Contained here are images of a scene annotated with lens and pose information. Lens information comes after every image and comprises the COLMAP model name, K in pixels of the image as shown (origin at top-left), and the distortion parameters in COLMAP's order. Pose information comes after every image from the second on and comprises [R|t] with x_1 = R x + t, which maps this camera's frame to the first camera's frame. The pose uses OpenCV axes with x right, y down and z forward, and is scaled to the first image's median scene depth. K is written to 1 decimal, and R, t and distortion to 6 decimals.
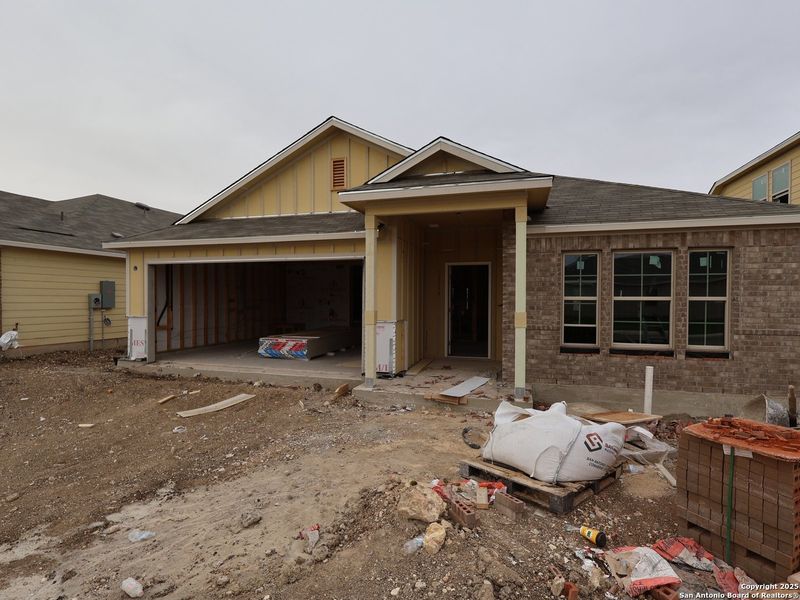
lens RADIAL K [[418.7, 0, 398.4], [0, 418.7, 300.8], [0, 0, 1]] dist [-0.001258, -0.001212]
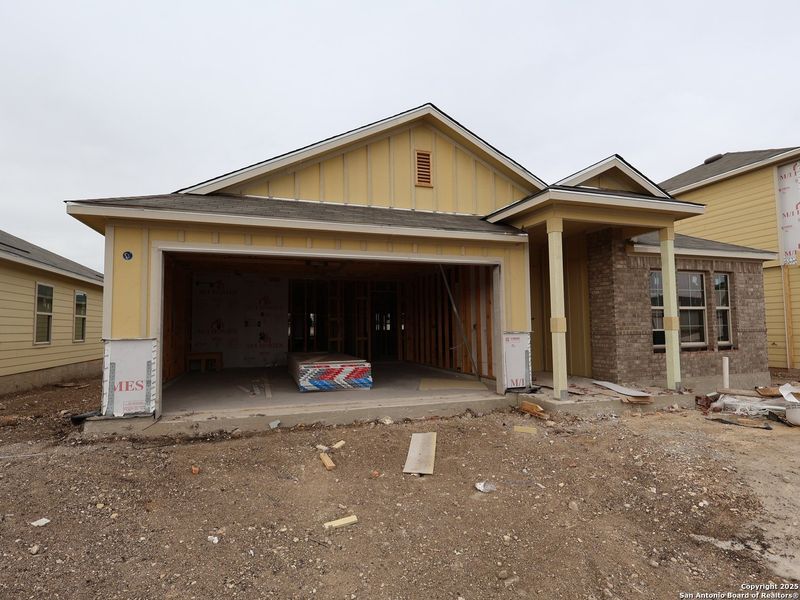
lens RADIAL K [[418.7, 0, 399.2], [0, 418.7, 301.7], [0, 0, 1]] dist [-0.001258, -0.001212]
pose [[0.818171, 0.022023, 0.574553, -0.890420], [0.019107, 0.997673, -0.065451, 0.041998], [-0.574658, 0.064528, 0.815846, 0.433464]]
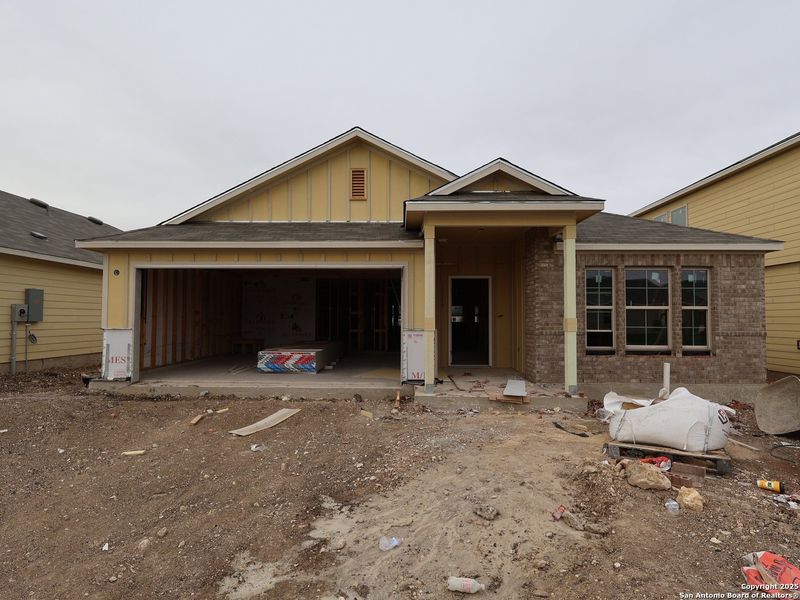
lens RADIAL K [[418.7, 0, 398.8], [0, 418.7, 303.0], [0, 0, 1]] dist [-0.001258, -0.001212]
pose [[0.964026, 0.009825, 0.265627, -0.406921], [0.001259, 0.999137, -0.041525, 0.029043], [-0.265805, 0.040366, 0.963181, 0.031430]]
